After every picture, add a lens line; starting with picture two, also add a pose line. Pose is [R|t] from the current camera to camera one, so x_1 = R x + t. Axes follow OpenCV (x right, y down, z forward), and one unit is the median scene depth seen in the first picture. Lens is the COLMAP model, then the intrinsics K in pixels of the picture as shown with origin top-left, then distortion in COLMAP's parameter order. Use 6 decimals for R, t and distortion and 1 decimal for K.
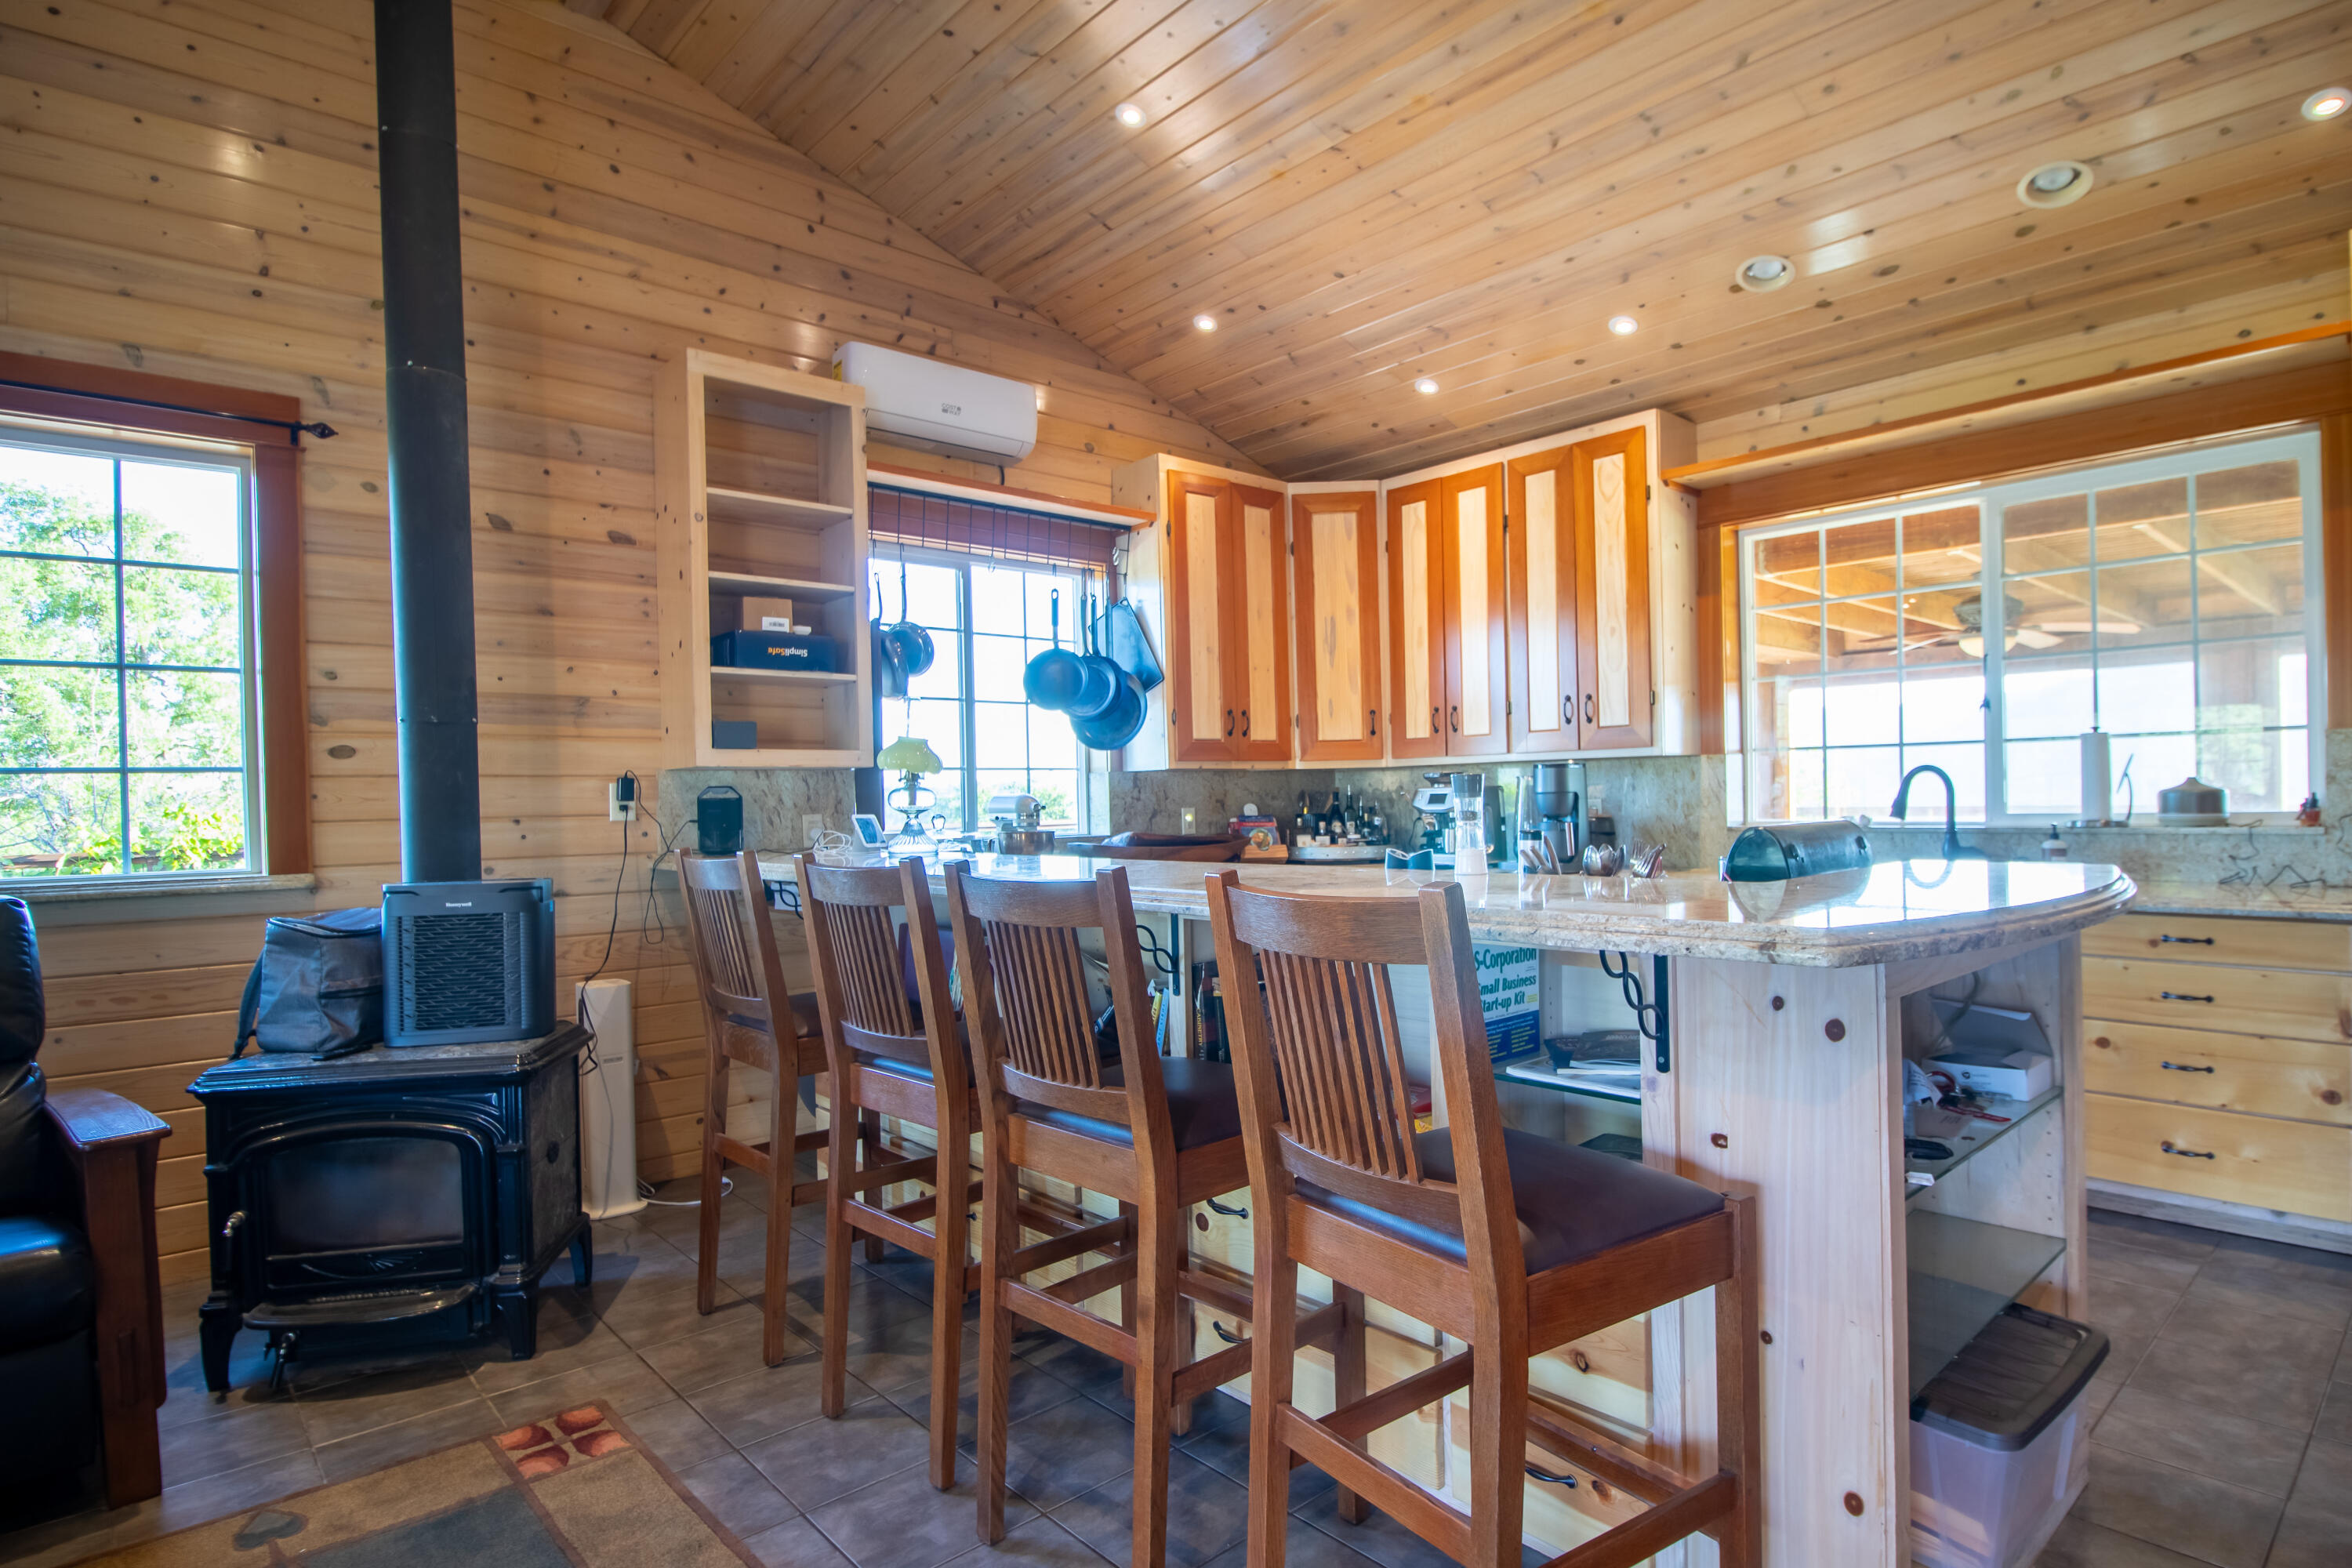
lens RADIAL K [[1223.8, 0, 1243.8], [0, 1223.8, 811.4], [0, 0, 1]] dist [0.002440, -0.017668]
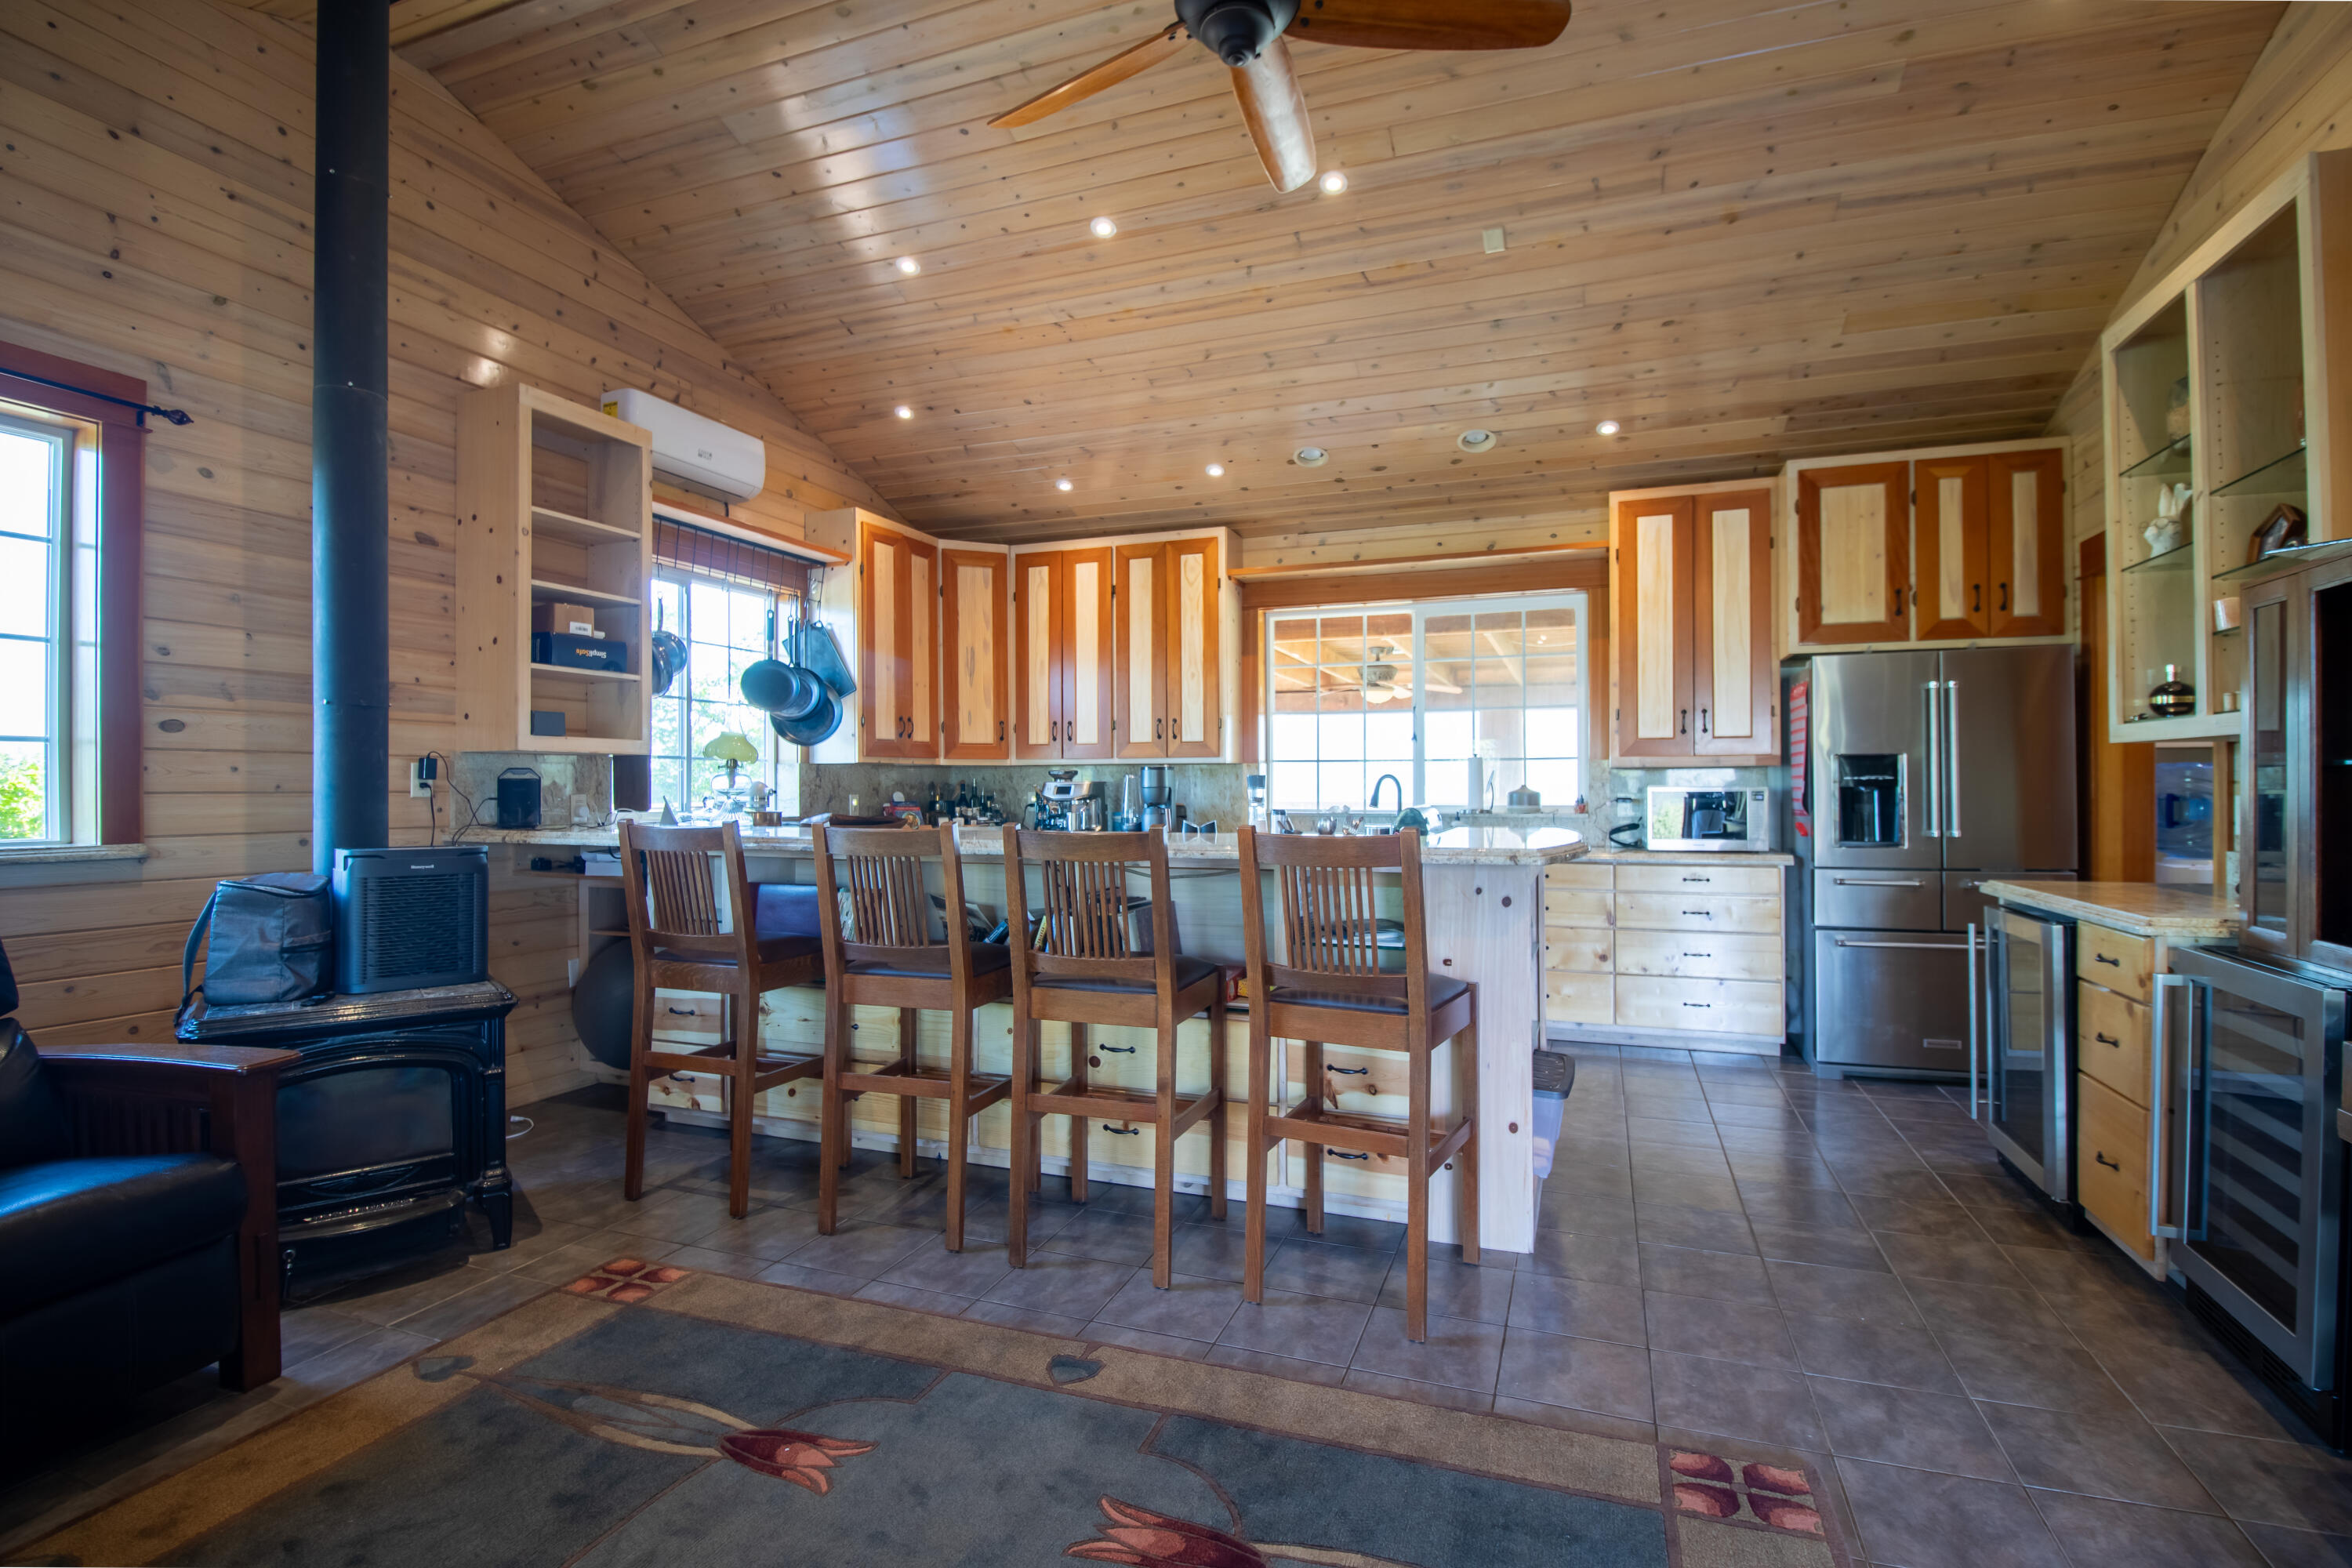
lens RADIAL K [[1092.1, 0, 1182.2], [0, 1092.1, 782.6], [0, 0, 1]] dist [0.001121, -0.013871]
pose [[0.896844, 0.020350, 0.441879, -0.320316], [-0.011597, 0.999680, -0.022500, 0.008397], [-0.442196, 0.015055, 0.896792, -0.166776]]
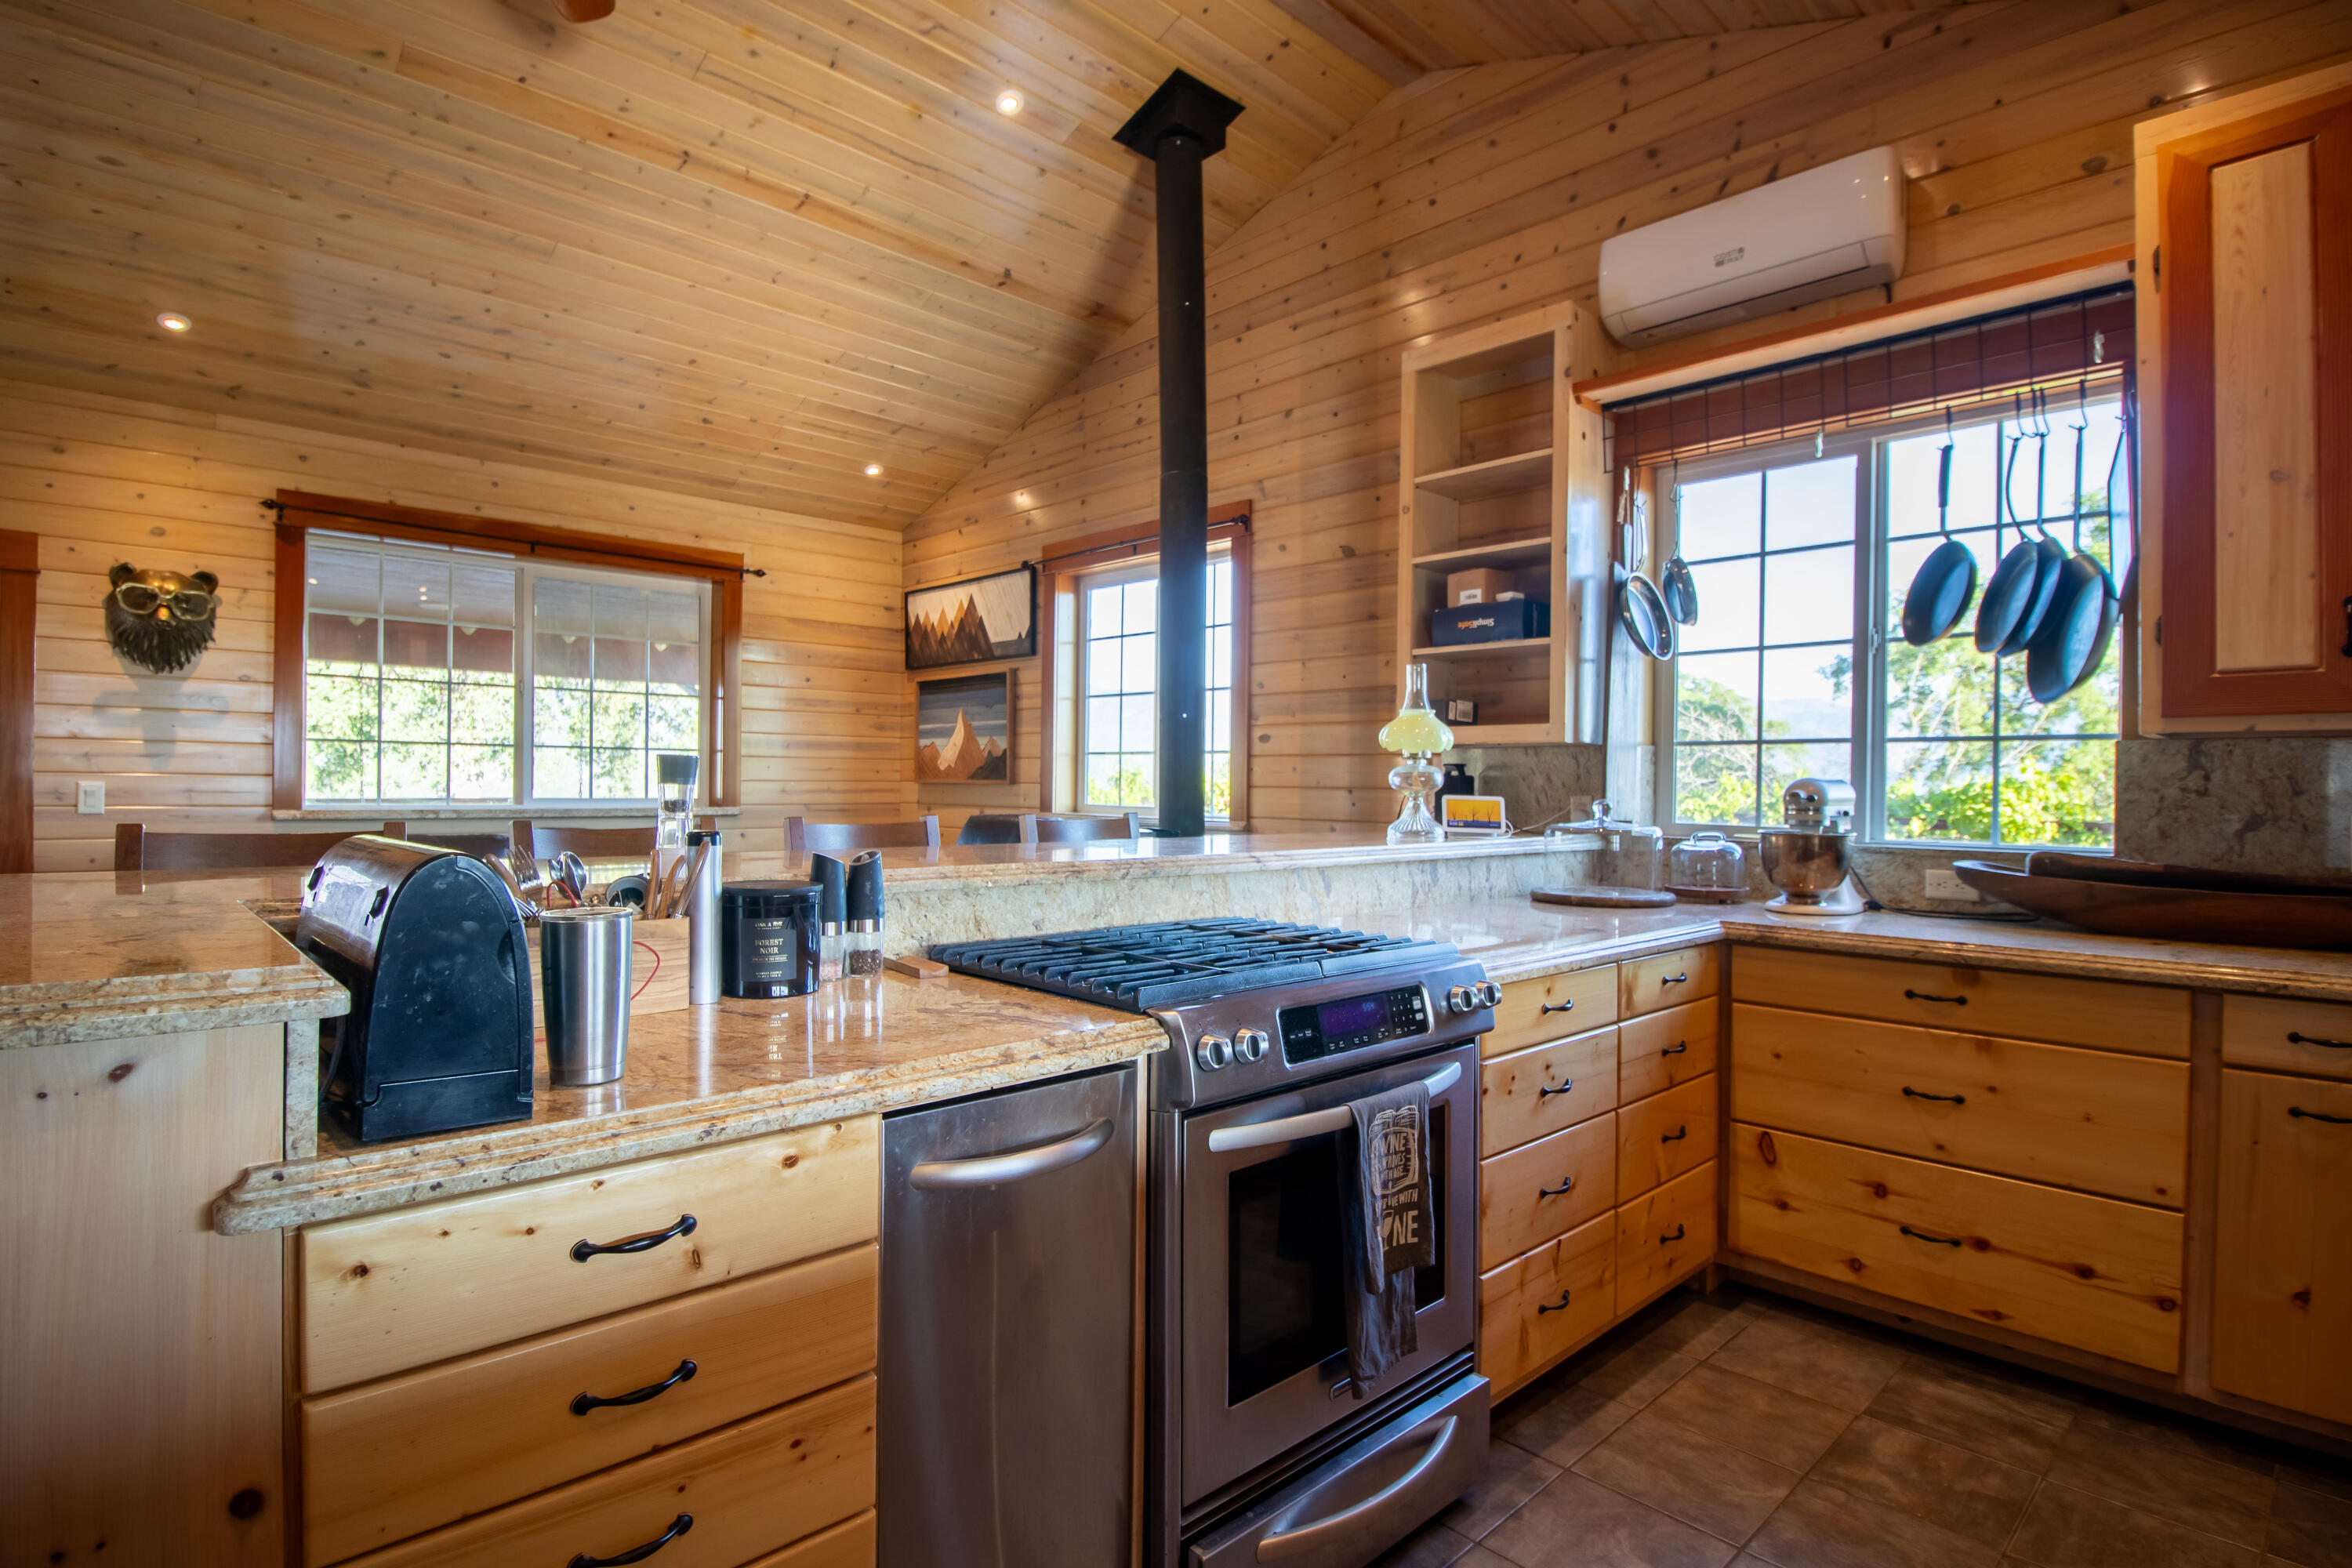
lens RADIAL K [[1163.6, 0, 1145.2], [0, 1163.6, 792.2], [0, 0, 1]] dist [-0.000496, -0.014490]
pose [[-0.009642, 0.028760, -0.999540, 0.534172], [-0.022135, 0.999335, 0.028968, -0.019208], [0.999709, 0.022404, -0.008999, 0.741912]]
